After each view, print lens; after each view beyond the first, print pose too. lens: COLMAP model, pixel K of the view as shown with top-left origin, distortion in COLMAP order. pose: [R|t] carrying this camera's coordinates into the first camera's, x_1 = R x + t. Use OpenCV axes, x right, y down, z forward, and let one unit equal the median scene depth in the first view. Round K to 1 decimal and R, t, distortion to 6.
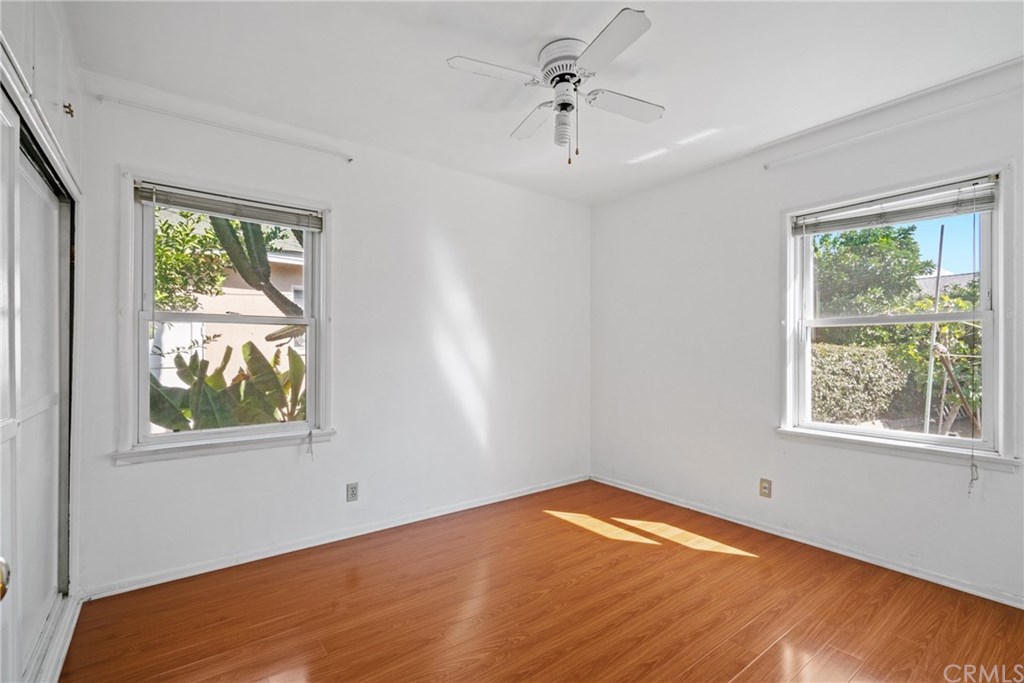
lens RADIAL K [[461.4, 0, 508.9], [0, 461.4, 342.0], [0, 0, 1]] dist [-0.003539, 0.000344]
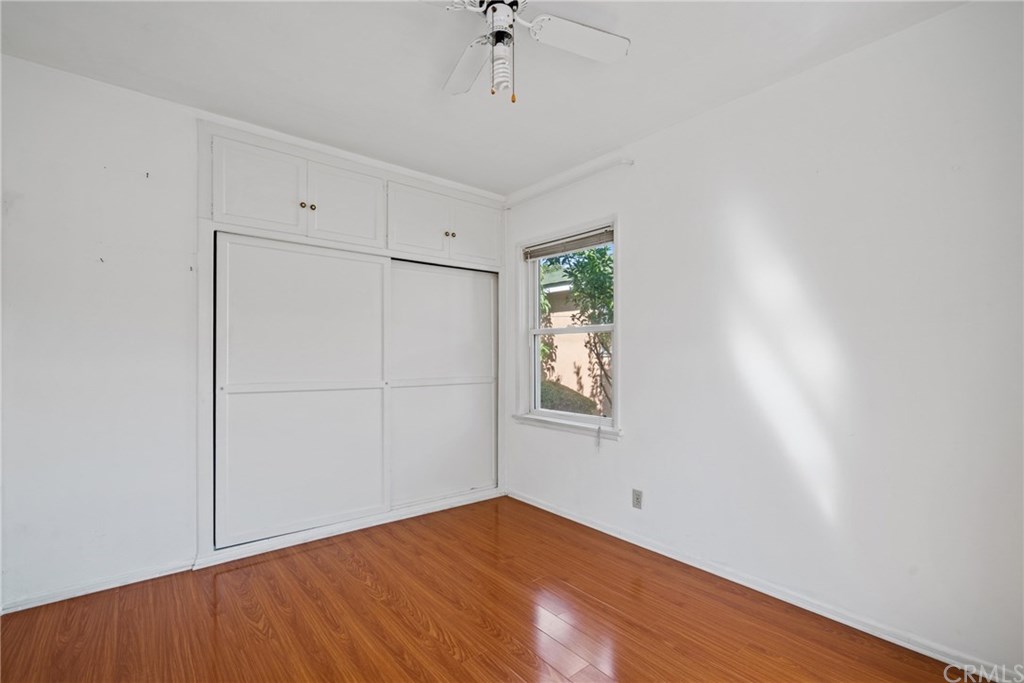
lens RADIAL K [[461.4, 0, 510.5], [0, 461.4, 351.5], [0, 0, 1]] dist [-0.003539, 0.000344]
pose [[0.045130, -0.007268, -0.998955, 0.646177], [0.006700, 0.999953, -0.006973, 0.017776], [0.998959, -0.006378, 0.045176, 0.708744]]
